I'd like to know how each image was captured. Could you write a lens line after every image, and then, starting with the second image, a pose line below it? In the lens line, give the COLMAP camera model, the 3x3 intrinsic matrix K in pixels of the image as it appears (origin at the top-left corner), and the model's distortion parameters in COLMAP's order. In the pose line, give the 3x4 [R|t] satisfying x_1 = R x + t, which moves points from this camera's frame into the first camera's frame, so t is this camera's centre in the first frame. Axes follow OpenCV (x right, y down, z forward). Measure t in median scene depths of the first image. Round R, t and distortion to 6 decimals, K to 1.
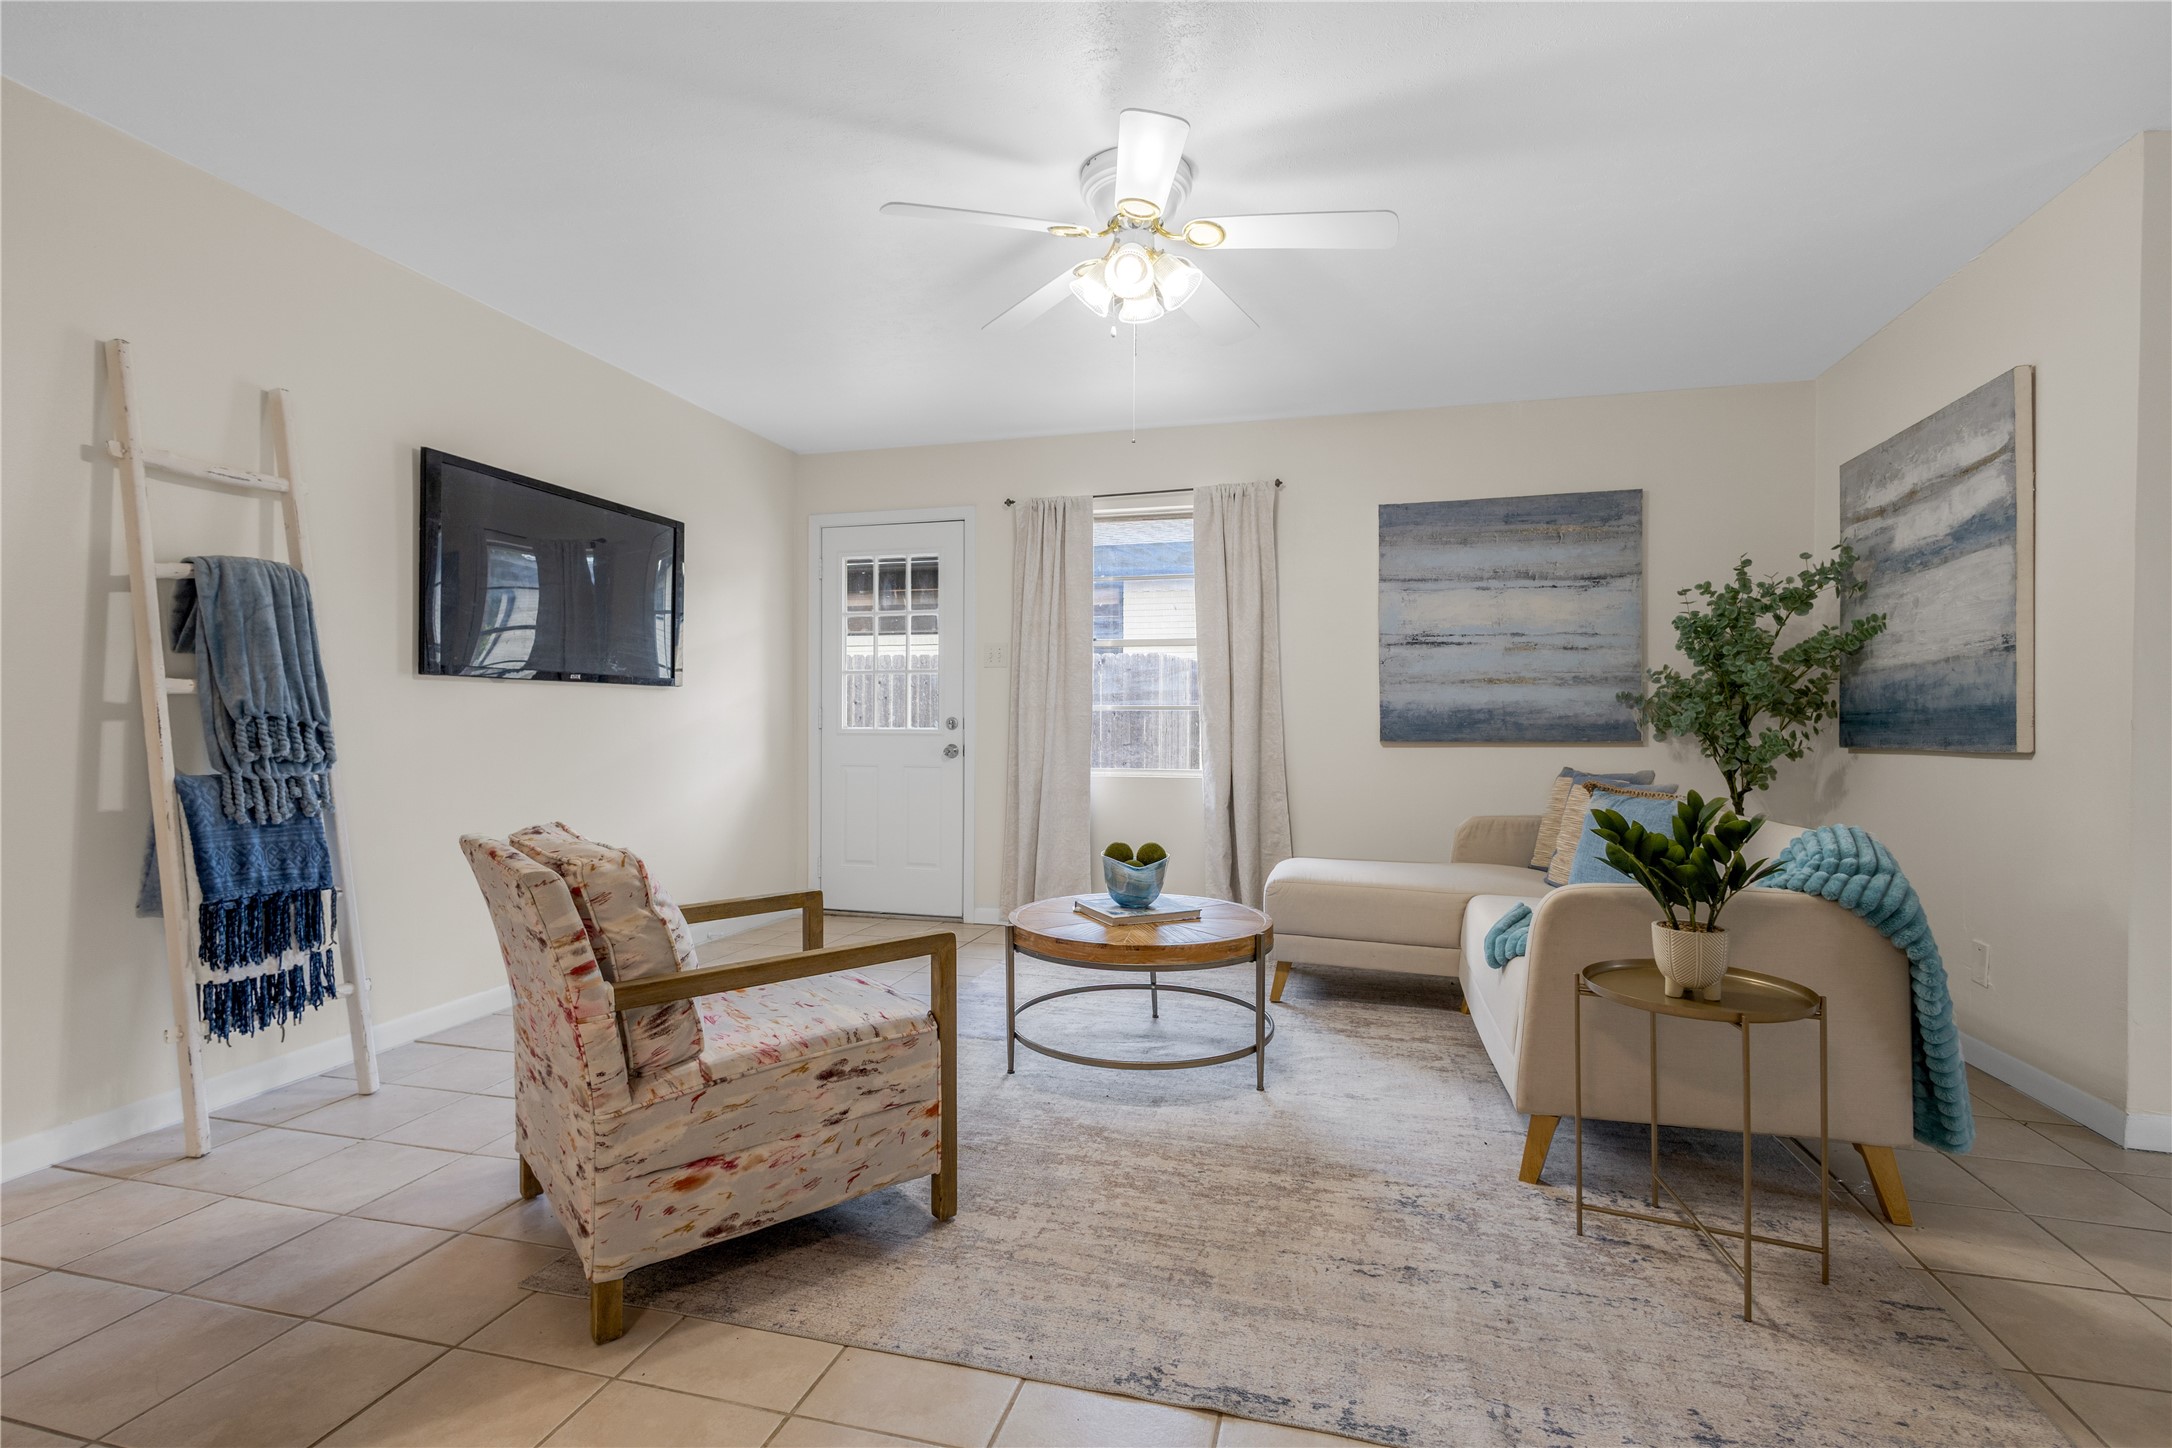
lens RADIAL K [[1029.8, 0, 1098.4], [0, 1029.8, 718.8], [0, 0, 1]] dist [0.008041, -0.000461]
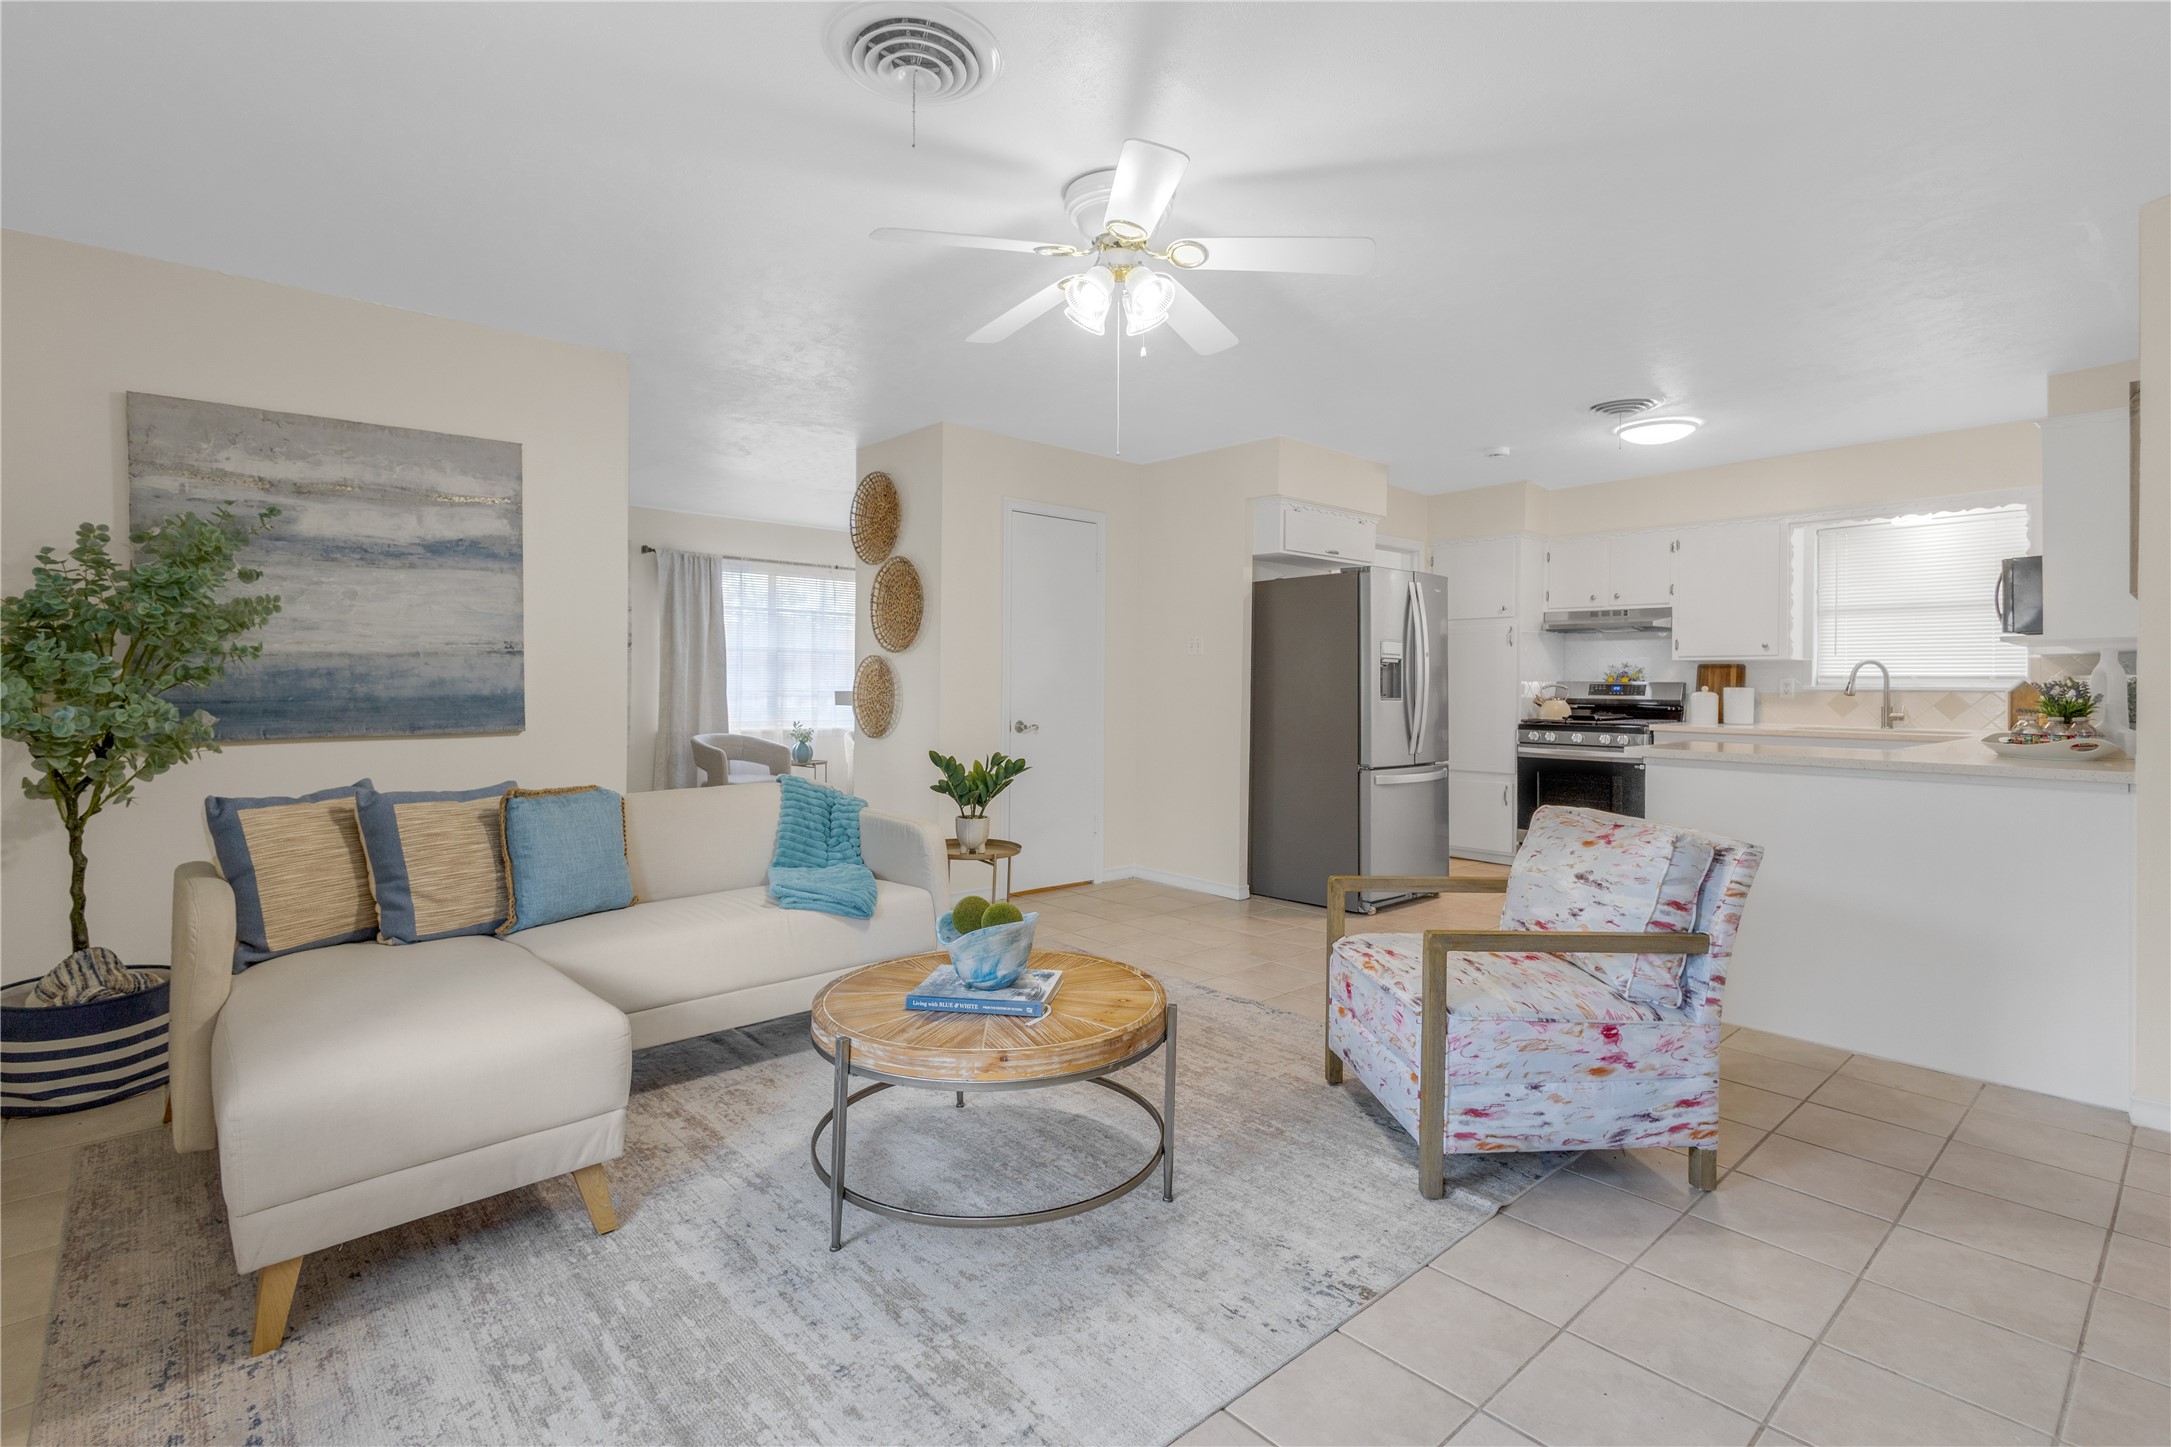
lens RADIAL K [[1029.3, 0, 1081.0], [0, 1029.3, 669.5], [0, 0, 1]] dist [0.008041, -0.000461]
pose [[-0.832839, -0.000553, 0.553515, -0.445779], [-0.010077, 0.999849, -0.014162, -0.034323], [-0.553423, -0.017372, -0.832719, 1.655636]]
